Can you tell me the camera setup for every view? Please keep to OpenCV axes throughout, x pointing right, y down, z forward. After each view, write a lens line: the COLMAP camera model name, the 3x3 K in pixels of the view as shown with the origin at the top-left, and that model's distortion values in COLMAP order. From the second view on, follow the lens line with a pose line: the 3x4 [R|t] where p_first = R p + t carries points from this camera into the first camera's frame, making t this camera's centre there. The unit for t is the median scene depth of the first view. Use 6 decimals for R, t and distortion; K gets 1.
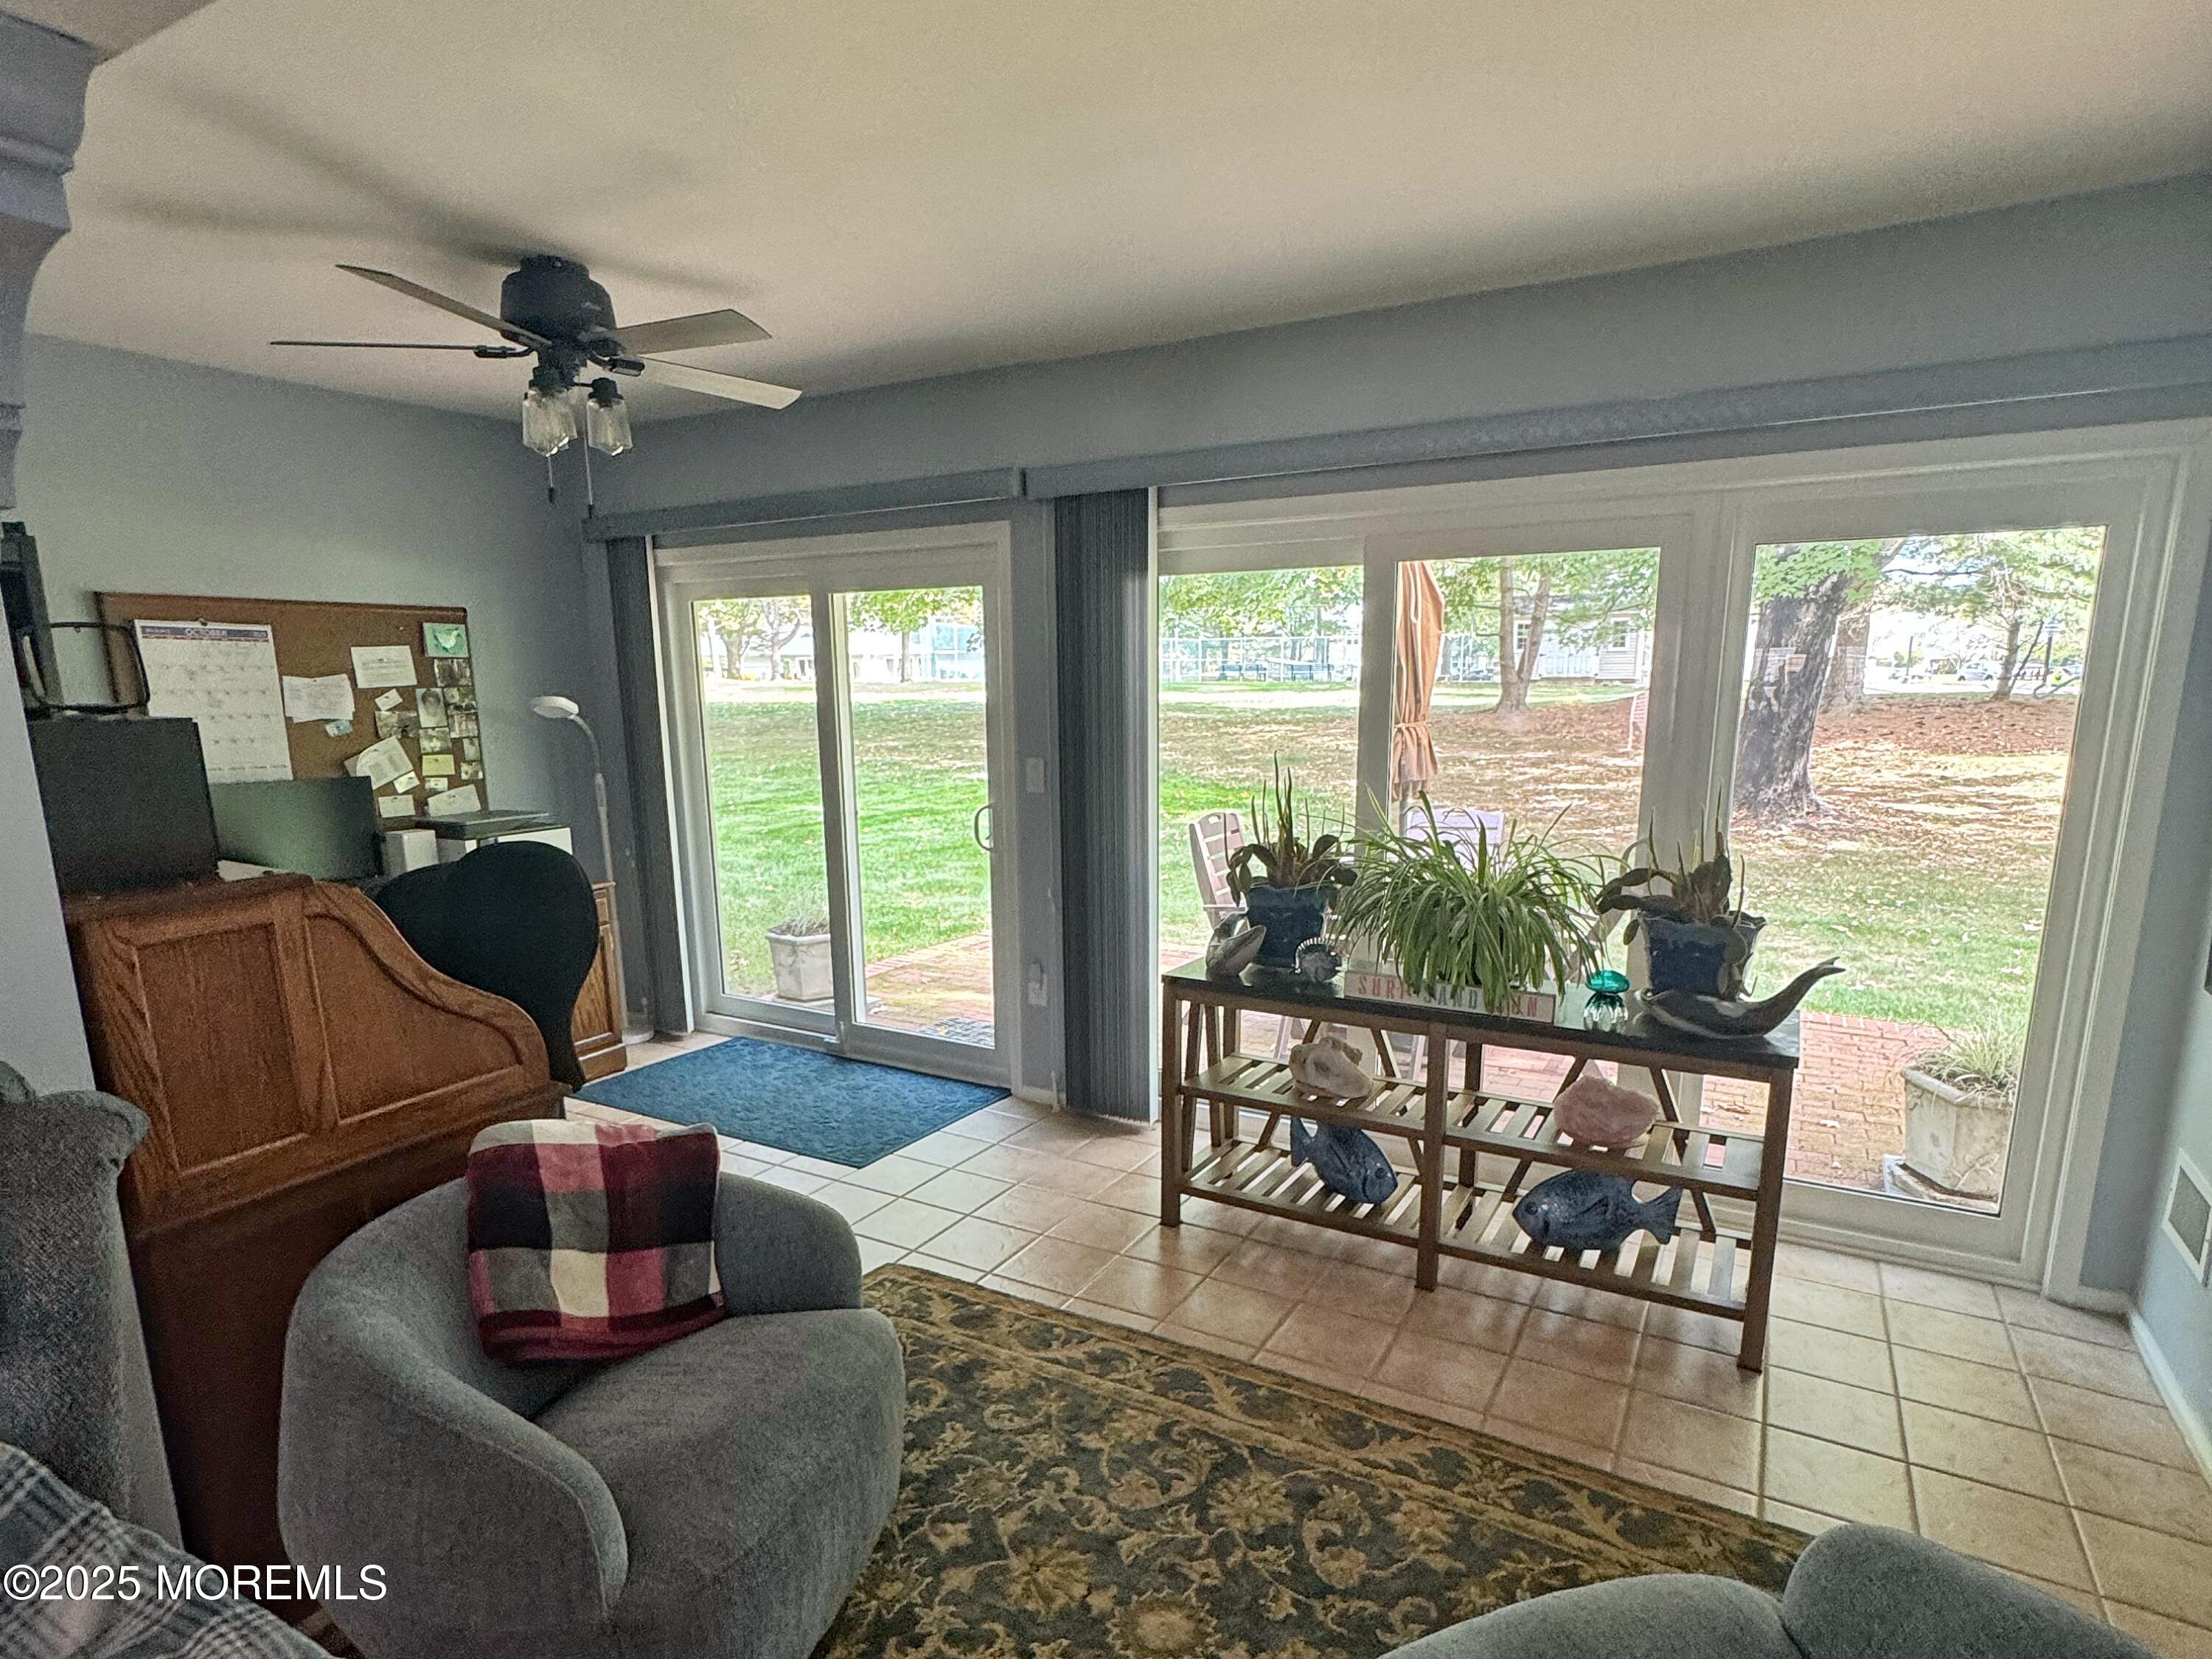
lens RADIAL K [[1193.4, 0, 1089.8], [0, 1193.4, 921.9], [0, 0, 1]] dist [-0.000491, -0.001984]
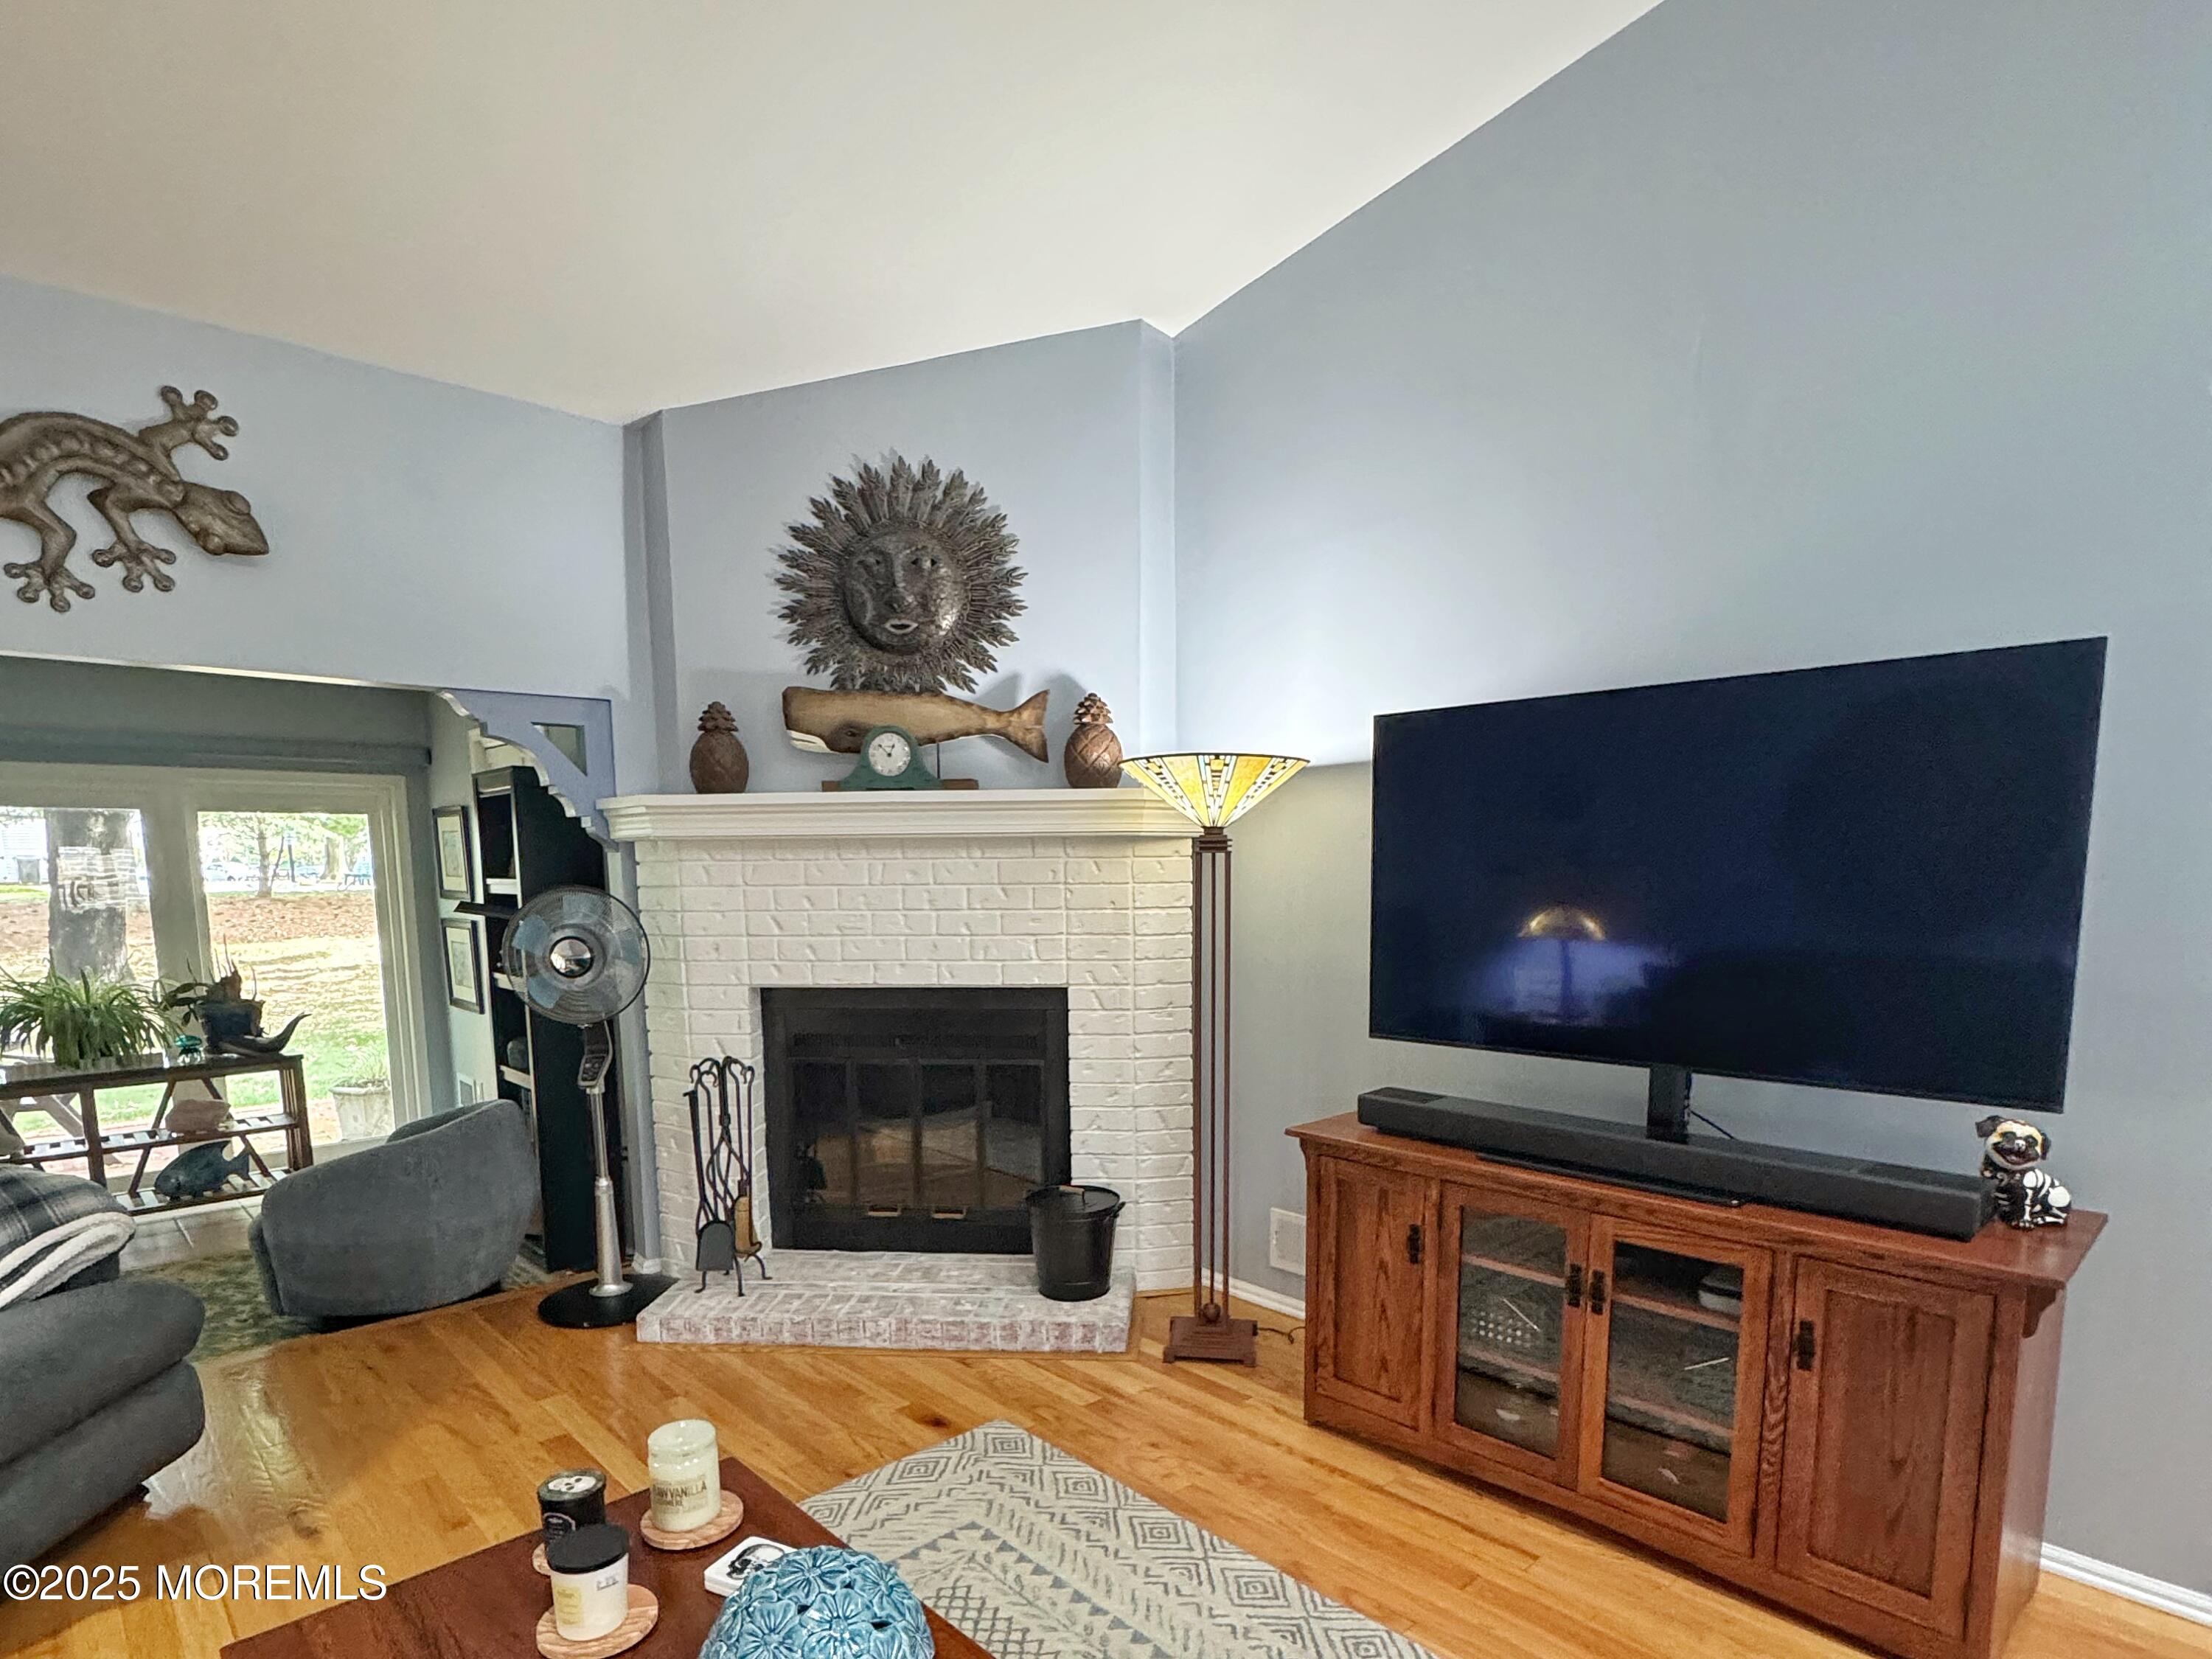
lens RADIAL K [[1193.4, 0, 1122.2], [0, 1193.4, 1023.9], [0, 0, 1]] dist [-0.000491, -0.001984]
pose [[0.287008, -0.120474, 0.950322, -0.828134], [0.196630, 0.978345, 0.064642, 0.170472], [-0.937530, 0.168309, 0.304481, -0.855797]]
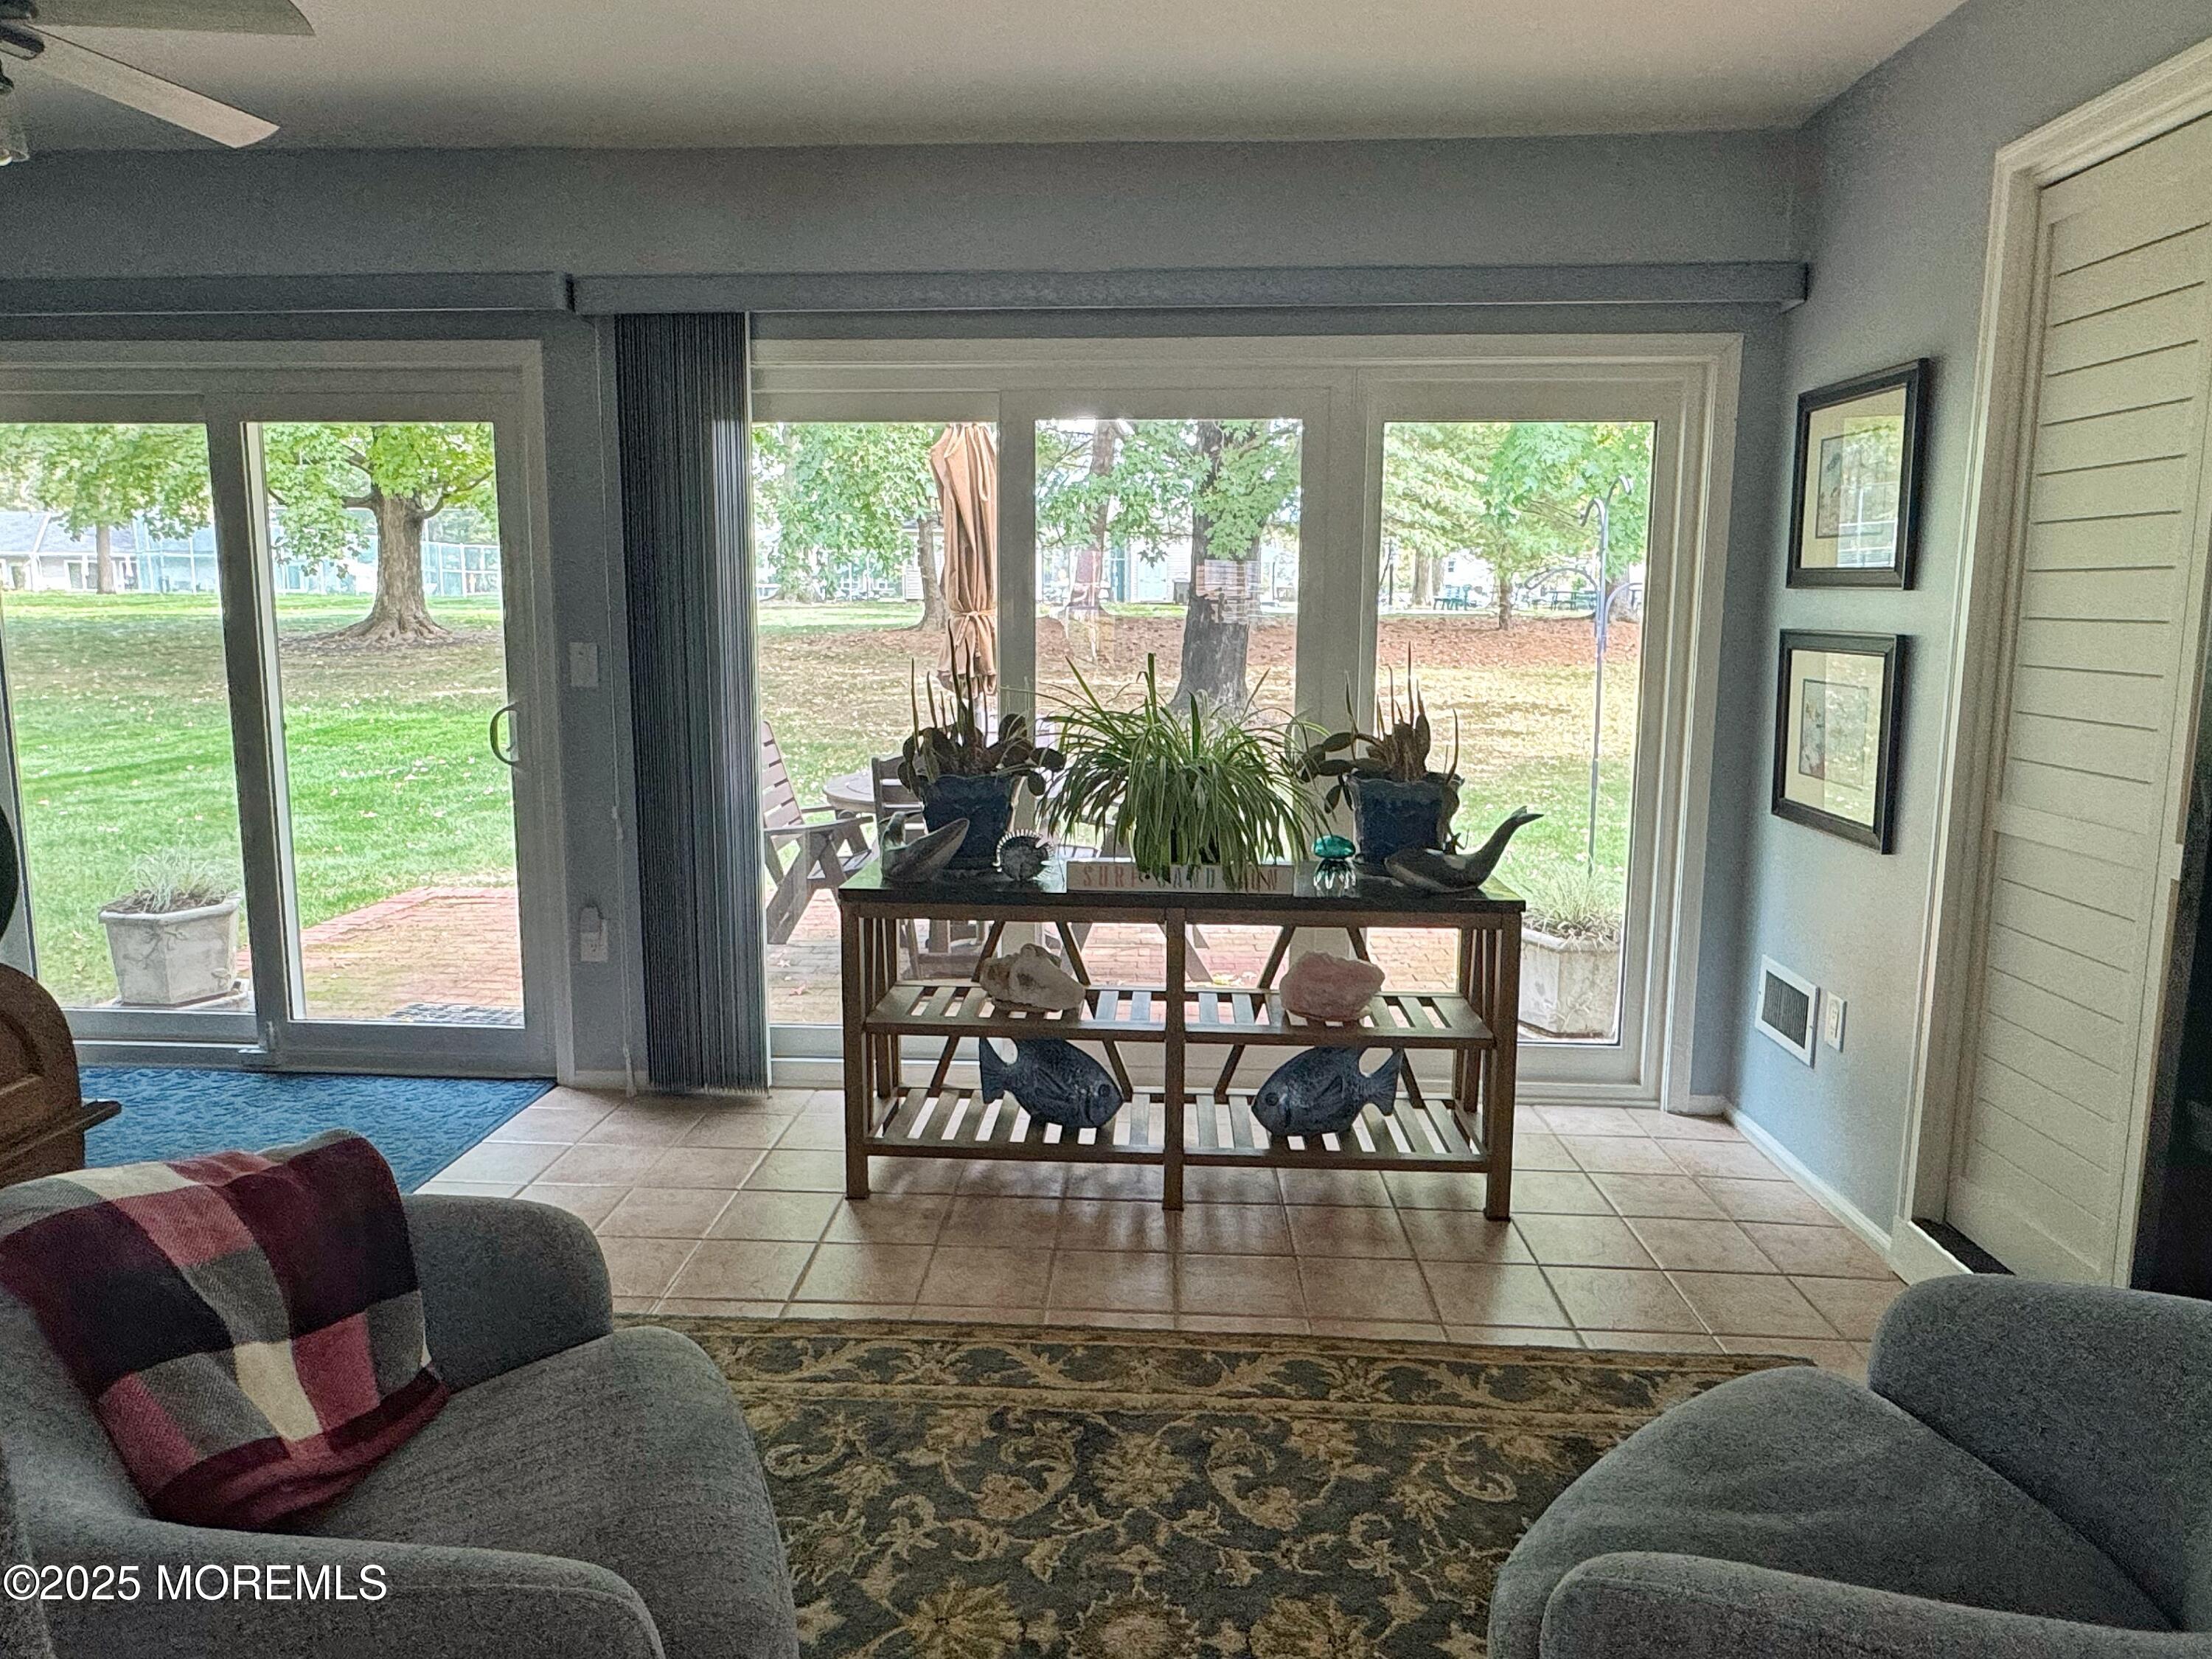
lens RADIAL K [[1371.7, 0, 1083.7], [0, 1371.7, 781.6], [0, 0, 1]] dist [-0.000040, -0.001190]
pose [[0.892050, -0.045629, 0.449628, -0.221113], [0.076950, 0.995698, -0.051622, 0.034280], [-0.445338, 0.080648, 0.891723, 0.081297]]
